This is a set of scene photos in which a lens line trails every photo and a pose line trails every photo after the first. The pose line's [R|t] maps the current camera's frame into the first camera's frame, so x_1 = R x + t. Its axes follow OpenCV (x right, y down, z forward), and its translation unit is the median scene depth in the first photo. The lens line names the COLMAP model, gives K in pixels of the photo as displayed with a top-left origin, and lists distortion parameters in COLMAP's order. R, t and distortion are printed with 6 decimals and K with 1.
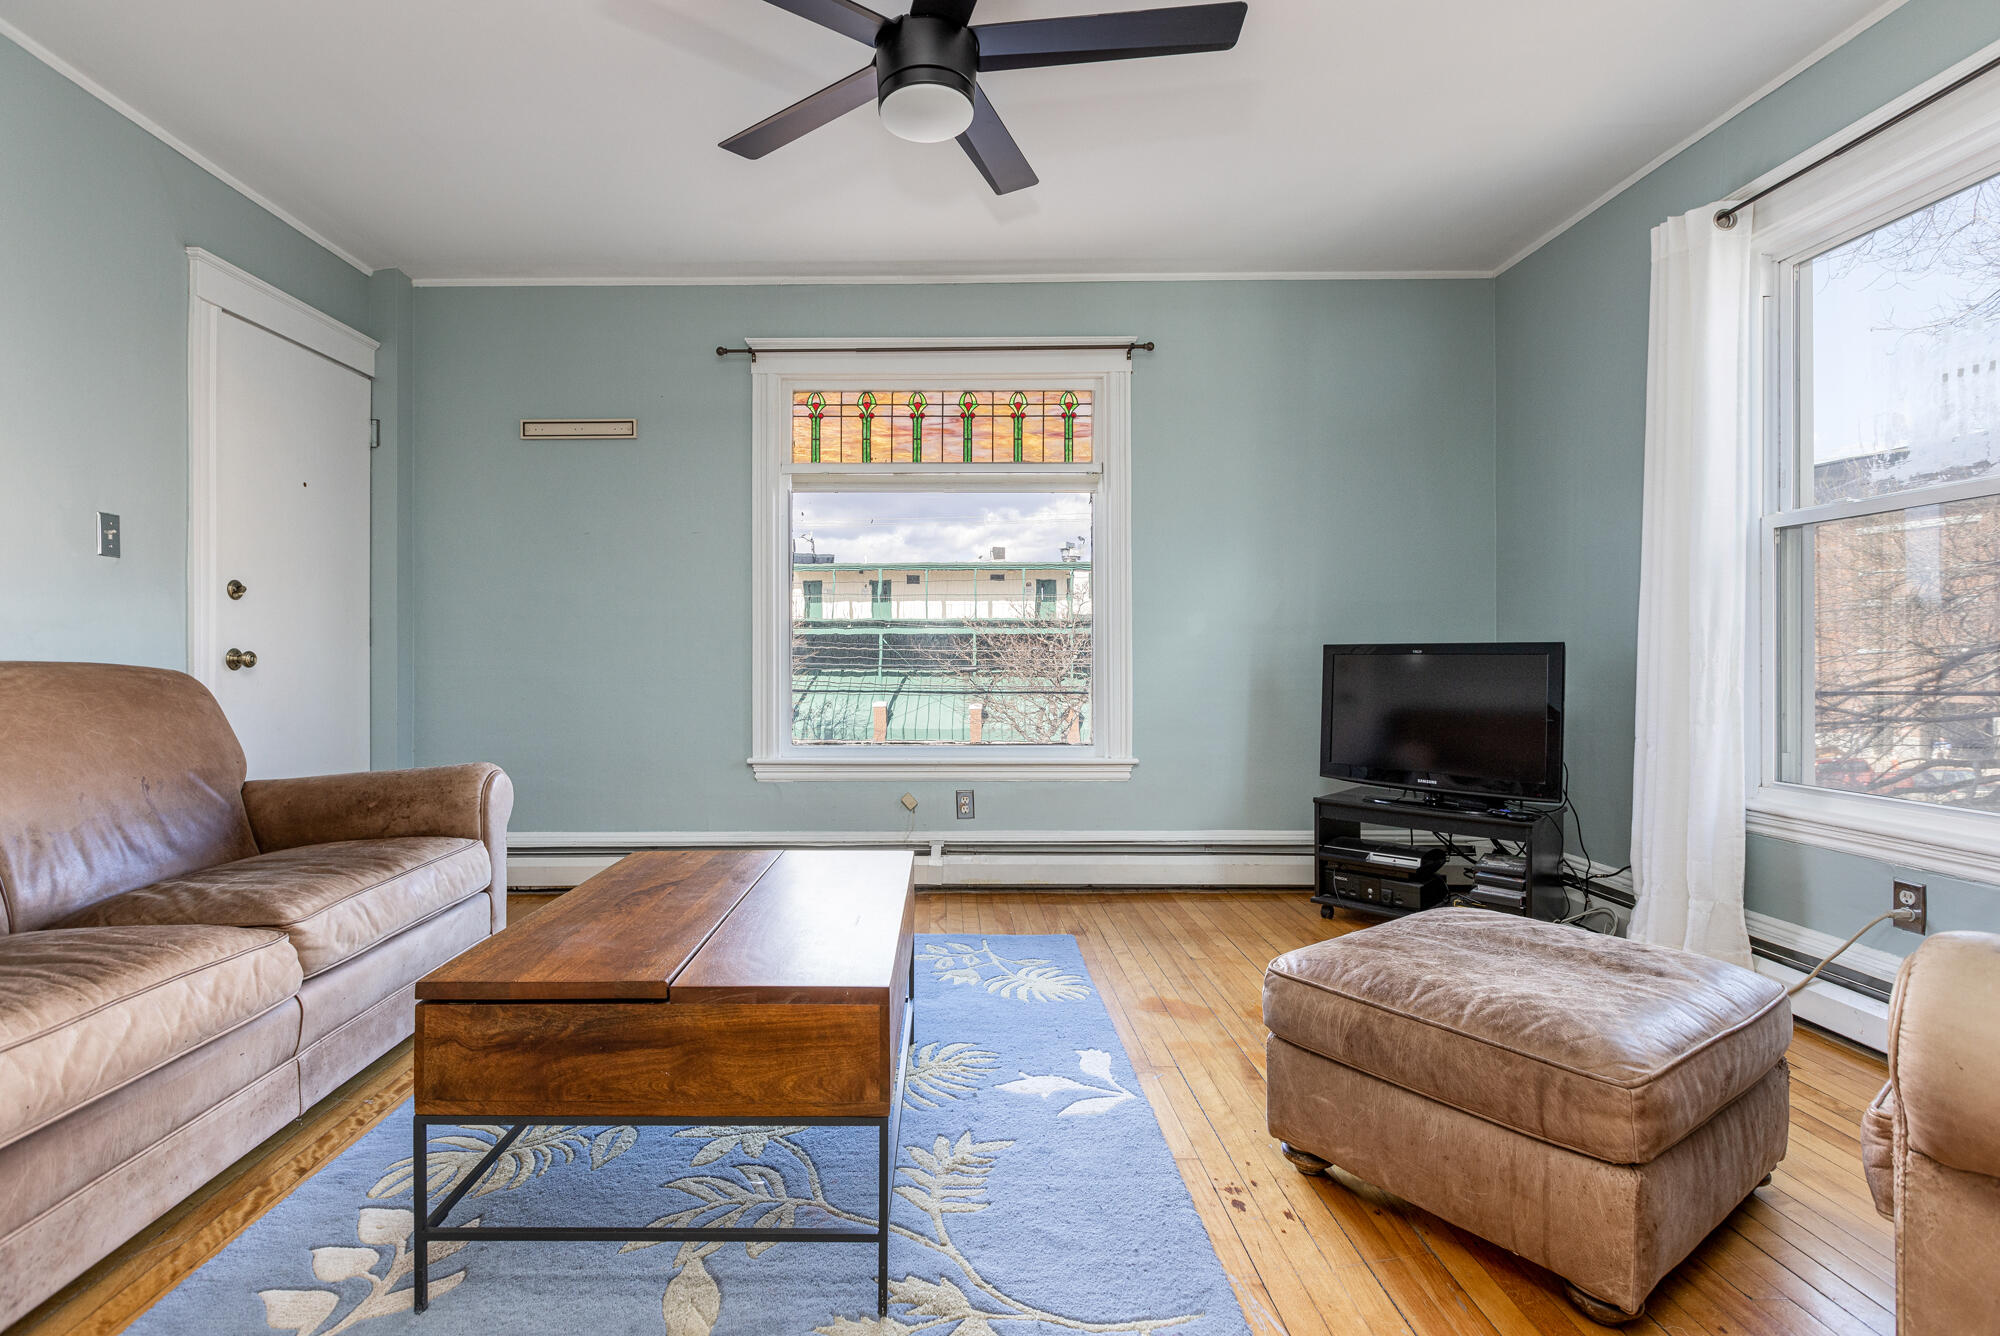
lens RADIAL K [[929.0, 0, 931.6], [0, 929.0, 659.5], [0, 0, 1]] dist [0.002595, 0.000393]
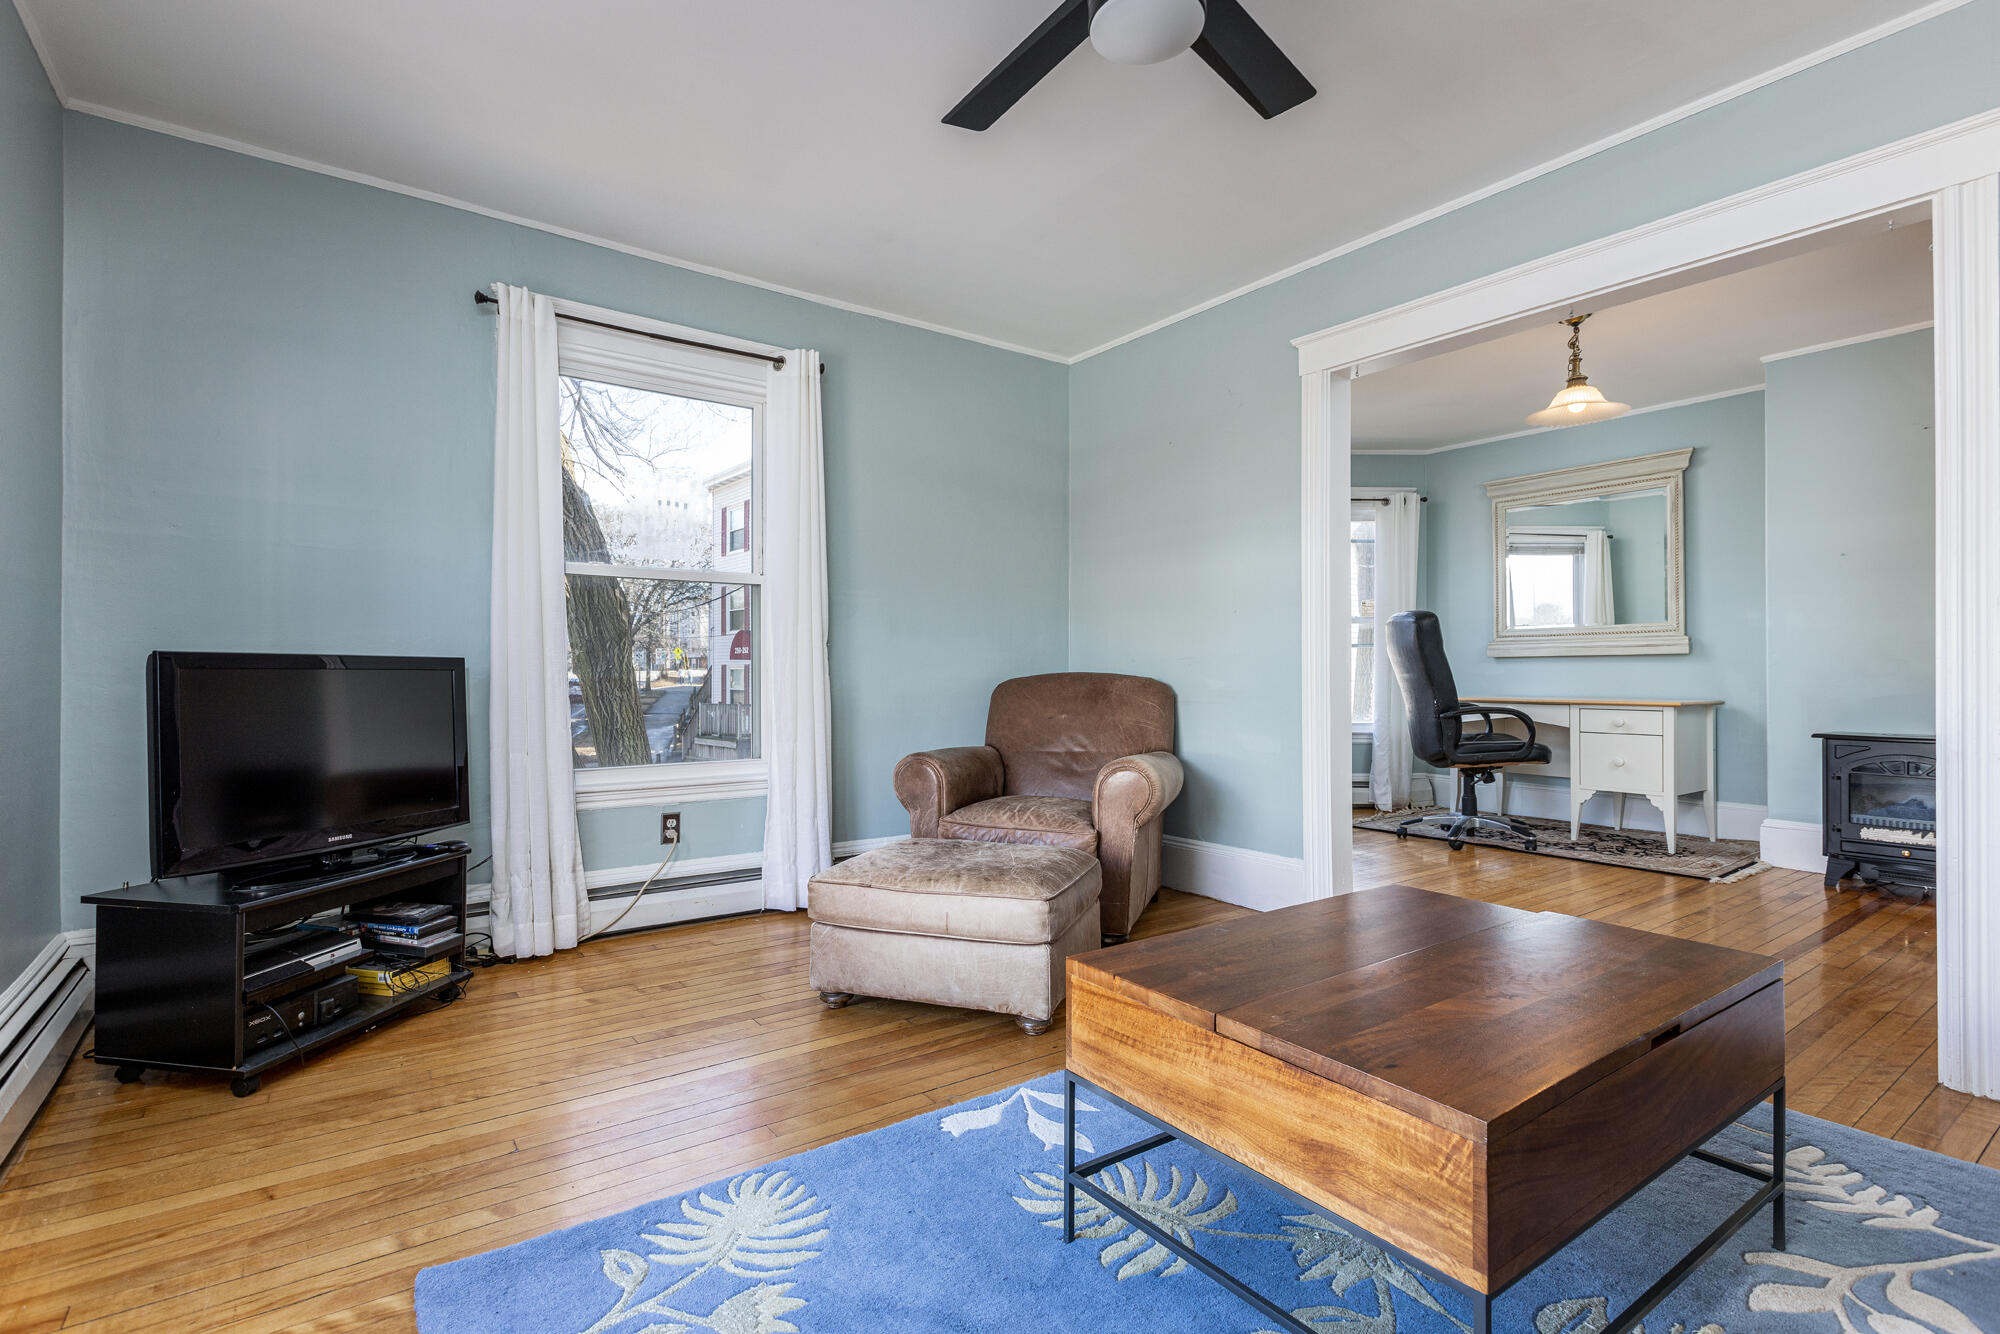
lens RADIAL K [[929.0, 0, 957.2], [0, 929.0, 671.1], [0, 0, 1]] dist [0.002595, 0.000393]
pose [[-0.568763, 0.002022, 0.822499, -0.373060], [0.000584, 0.999998, -0.002055, -0.002463], [-0.822501, -0.000688, -0.568763, 1.014023]]
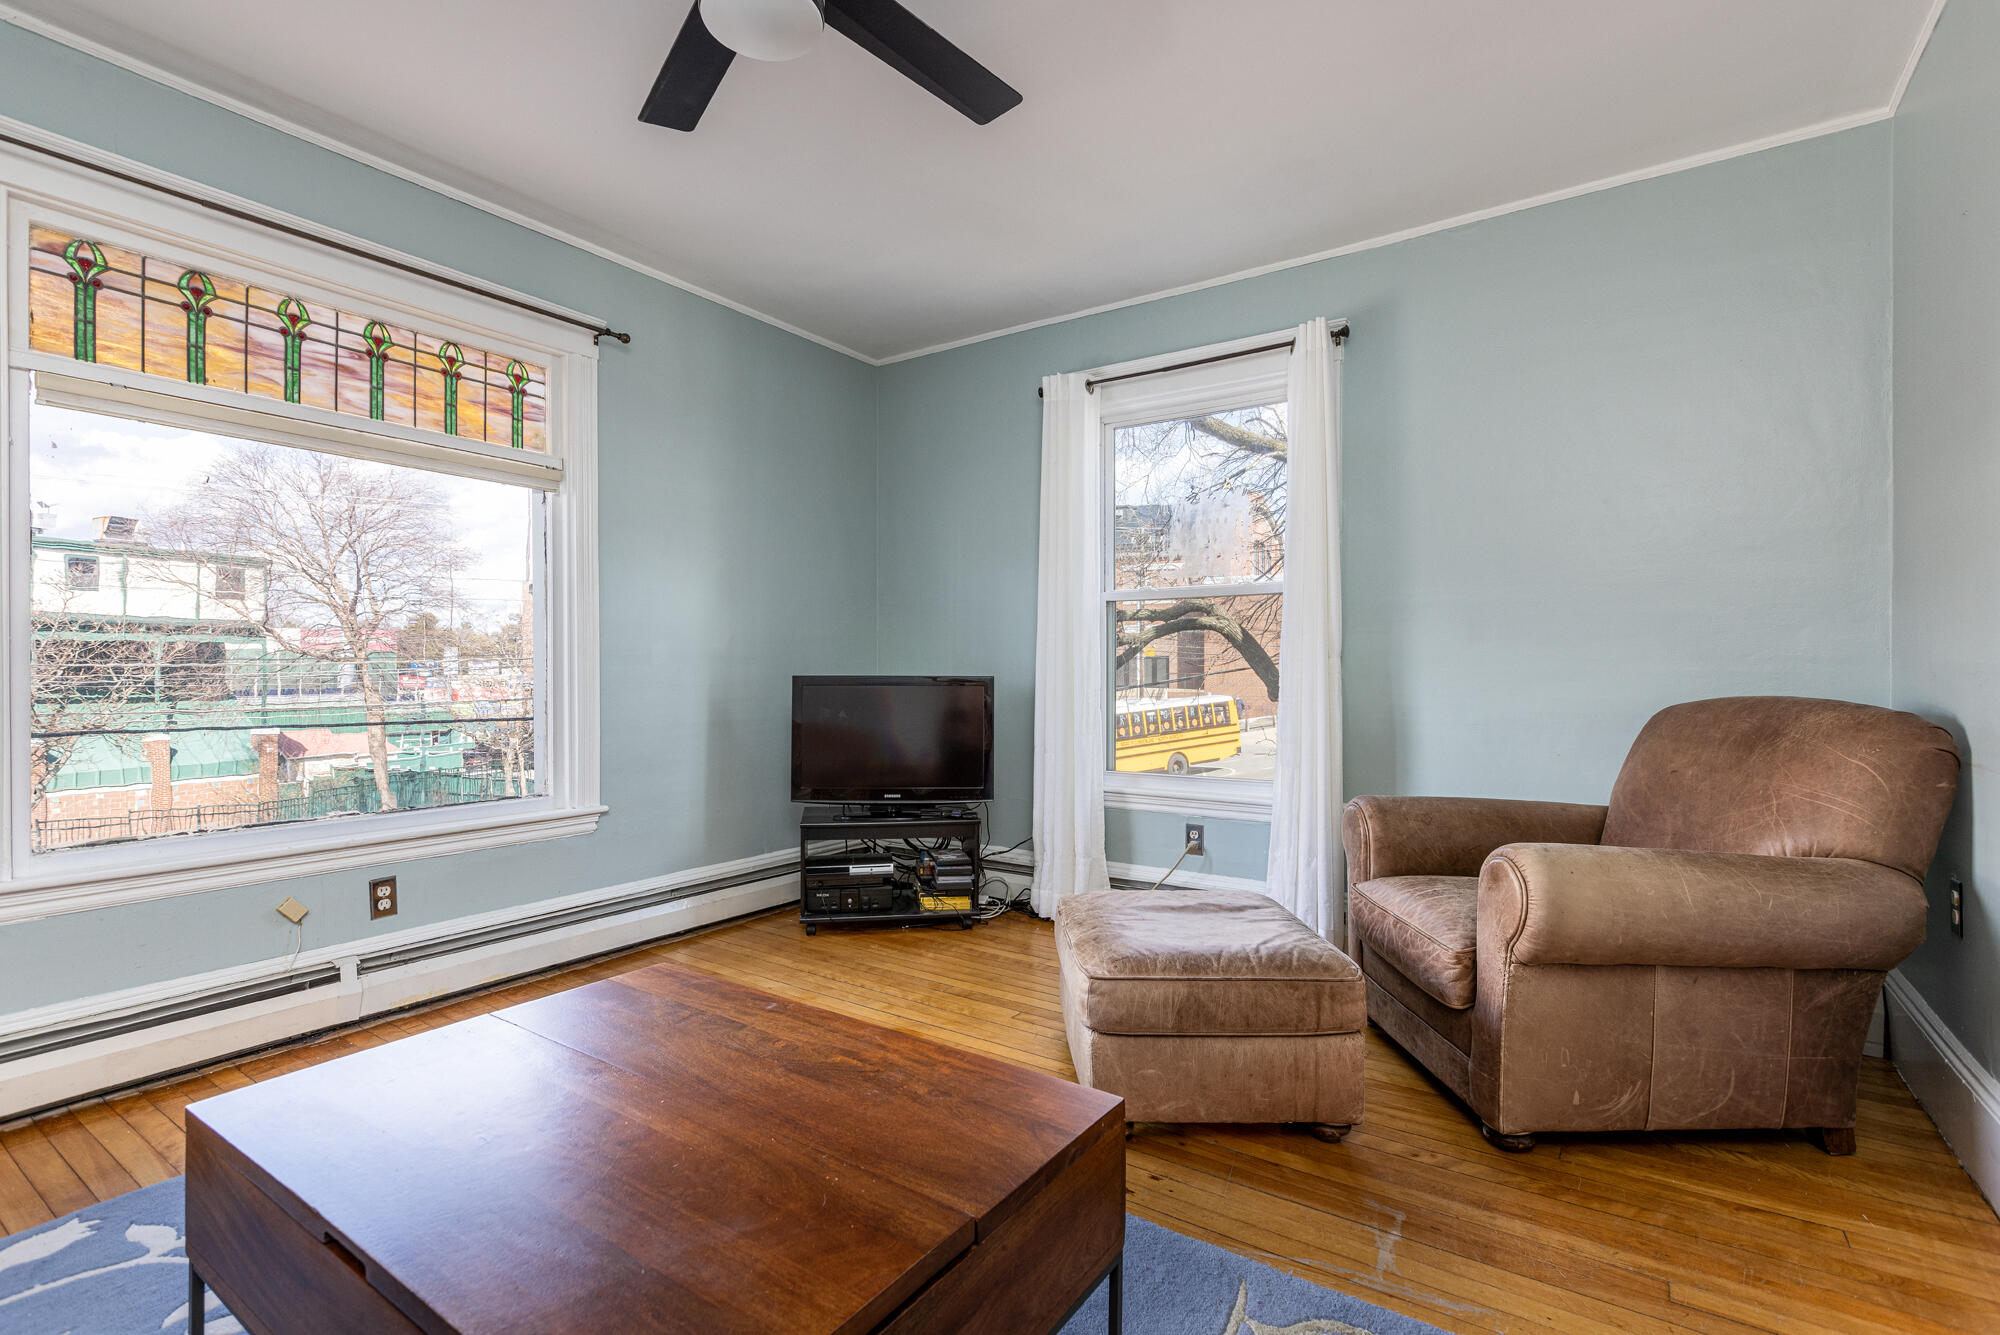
lens RADIAL K [[929.0, 0, 996.2], [0, 929.0, 668.0], [0, 0, 1]] dist [0.002595, 0.000393]
pose [[0.566309, 0.005061, 0.824178, -0.341649], [-0.000861, 0.999984, -0.005549, -0.020377], [-0.824193, 0.002433, 0.566304, 0.240618]]
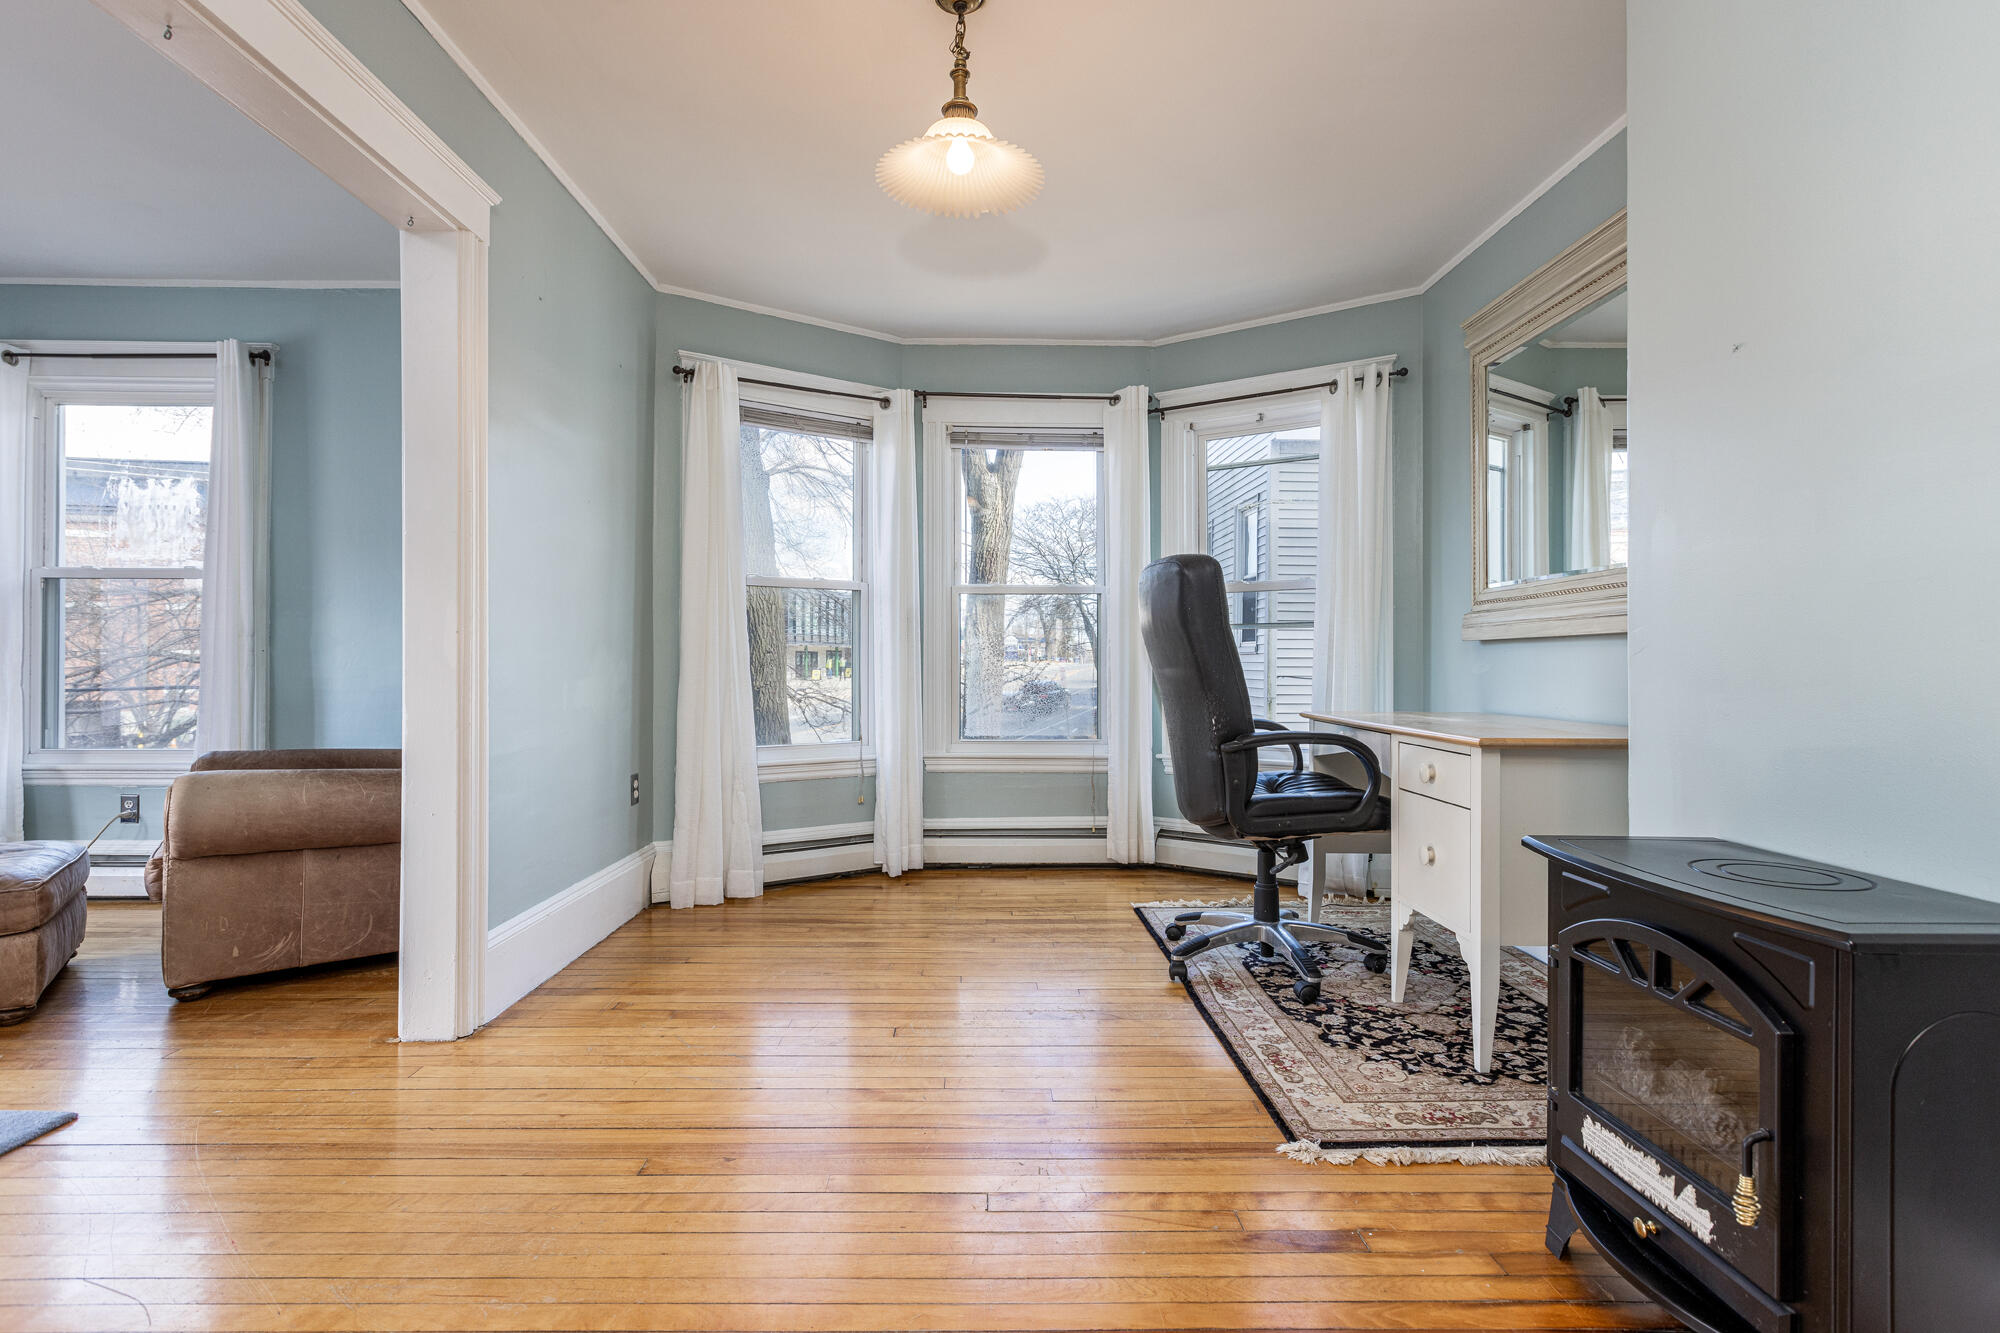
lens RADIAL K [[929.0, 0, 957.5], [0, 929.0, 663.9], [0, 0, 1]] dist [0.002595, 0.000393]
pose [[-0.009962, 0.000281, 0.999950, -0.471104], [-0.003596, 0.999993, -0.000317, -0.007104], [-0.999944, -0.003599, -0.009961, -0.352332]]
